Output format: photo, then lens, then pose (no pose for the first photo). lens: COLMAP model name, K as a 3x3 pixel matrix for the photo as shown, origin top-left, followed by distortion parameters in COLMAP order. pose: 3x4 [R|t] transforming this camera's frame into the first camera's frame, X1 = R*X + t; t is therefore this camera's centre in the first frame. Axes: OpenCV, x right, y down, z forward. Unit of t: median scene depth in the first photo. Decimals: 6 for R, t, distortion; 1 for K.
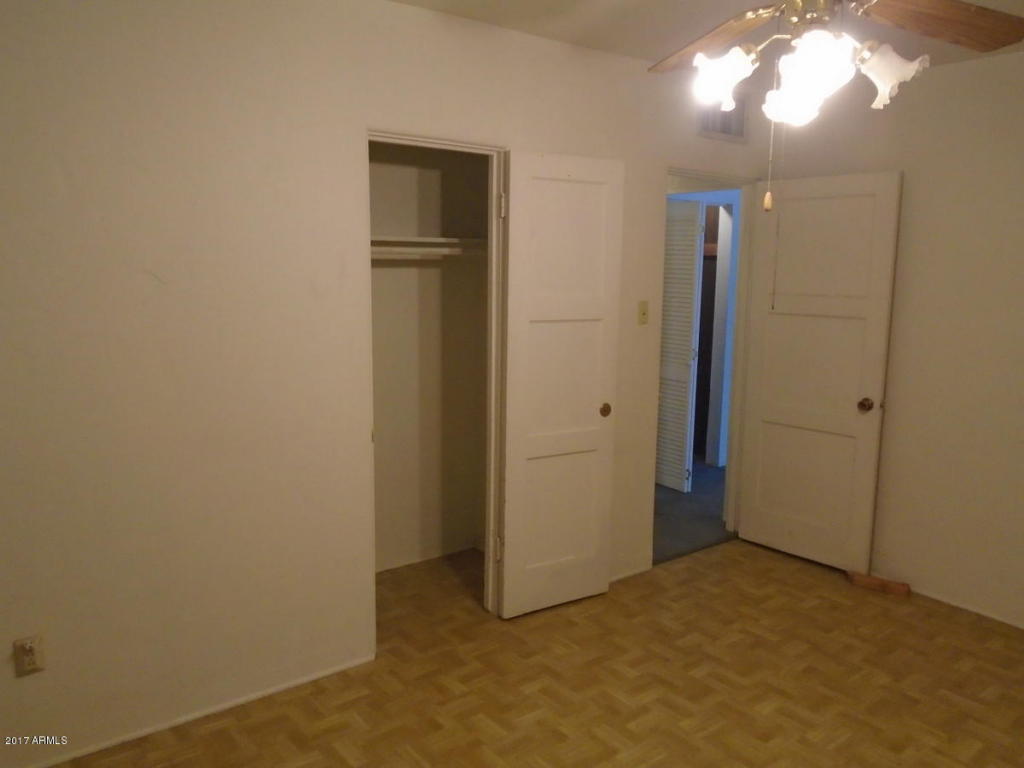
lens RADIAL K [[808.1, 0, 512.0], [0, 808.1, 384.0], [0, 0, 1]] dist [0.013718, 0.001654]
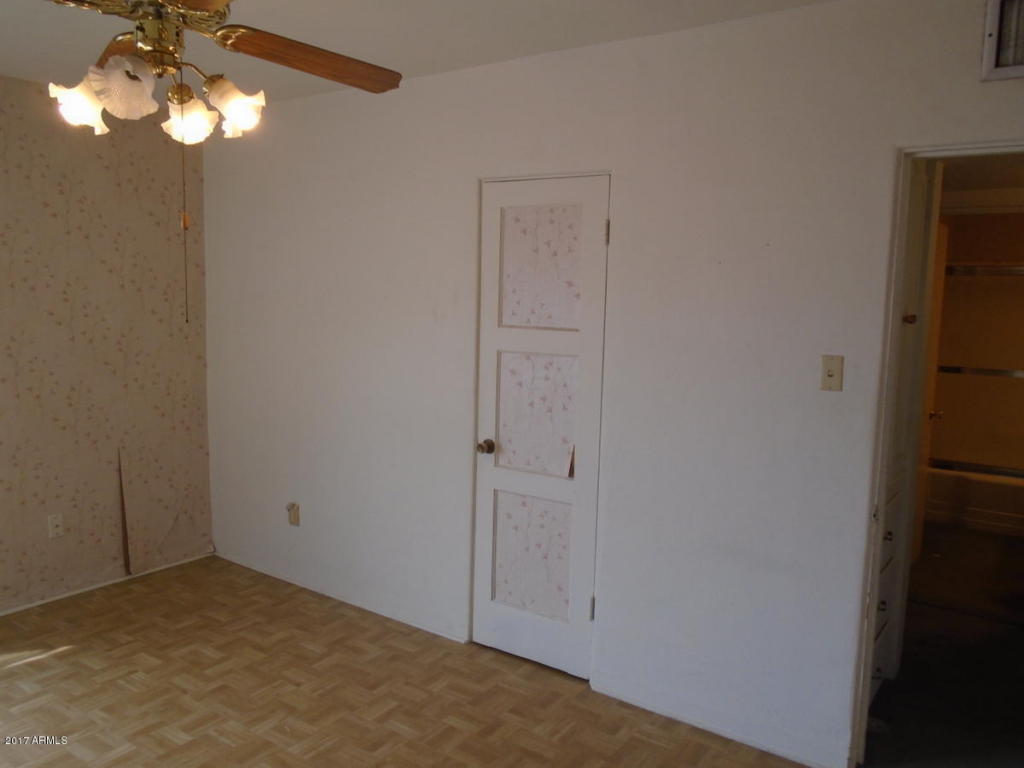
lens RADIAL K [[804.4, 0, 512.0], [0, 804.4, 384.0], [0, 0, 1]] dist [-0.001399, -0.005974]
pose [[0.276247, 0.106062, -0.955216, 1.027476], [-0.165155, 0.984346, 0.061534, -0.118980], [0.946790, 0.140760, 0.289439, 0.778690]]
